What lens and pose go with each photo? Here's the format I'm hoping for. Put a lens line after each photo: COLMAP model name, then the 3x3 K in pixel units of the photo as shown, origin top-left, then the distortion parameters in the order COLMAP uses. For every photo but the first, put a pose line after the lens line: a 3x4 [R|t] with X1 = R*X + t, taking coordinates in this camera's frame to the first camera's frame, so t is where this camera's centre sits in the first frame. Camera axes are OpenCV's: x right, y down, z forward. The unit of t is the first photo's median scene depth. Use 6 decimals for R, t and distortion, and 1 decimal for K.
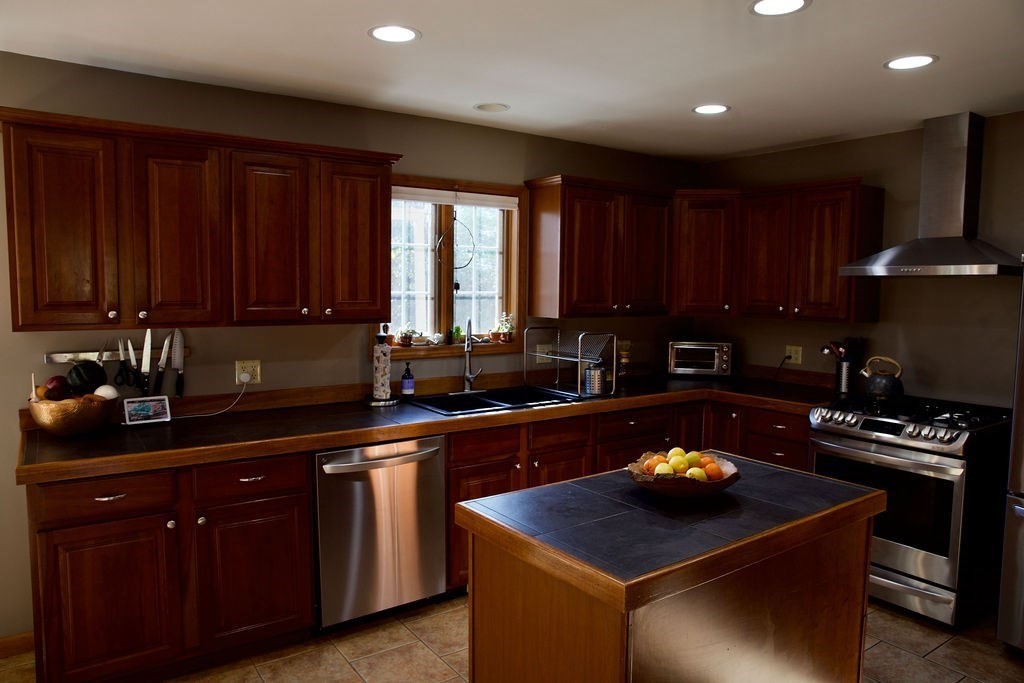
lens RADIAL K [[684.0, 0, 513.7], [0, 684.0, 345.8], [0, 0, 1]] dist [-0.033194, 0.007942]
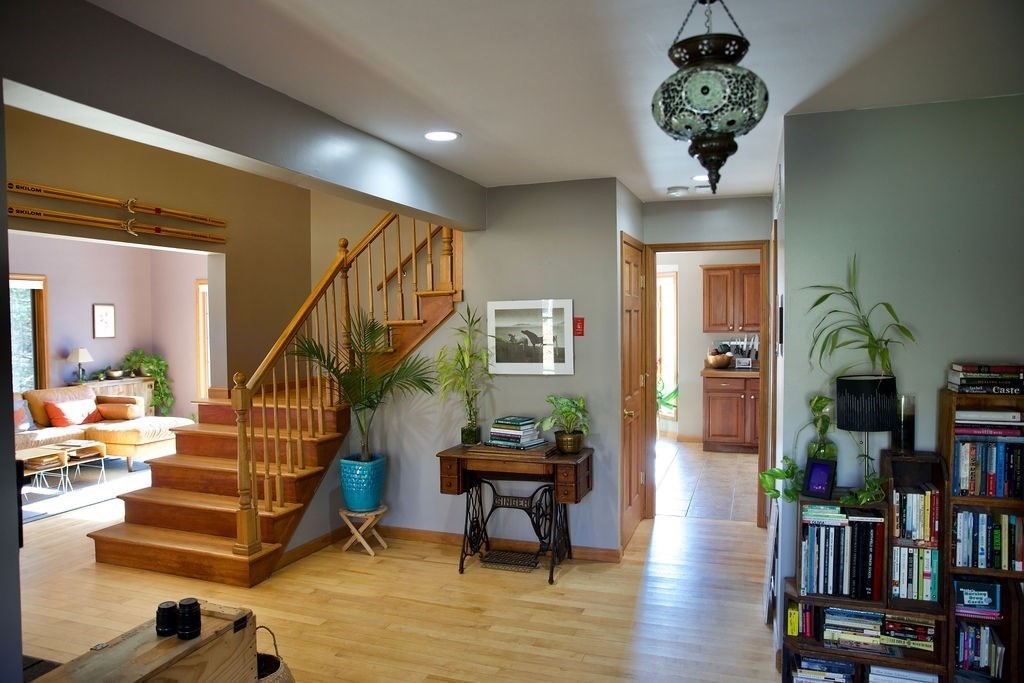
lens RADIAL K [[684.0, 0, 512.5], [0, 684.0, 344.0], [0, 0, 1]] dist [-0.033194, 0.007942]
pose [[0.589266, 0.011492, -0.807857, 1.281997], [-0.051392, 0.998407, -0.023283, 0.146492], [0.806303, 0.055238, 0.588918, -1.565248]]
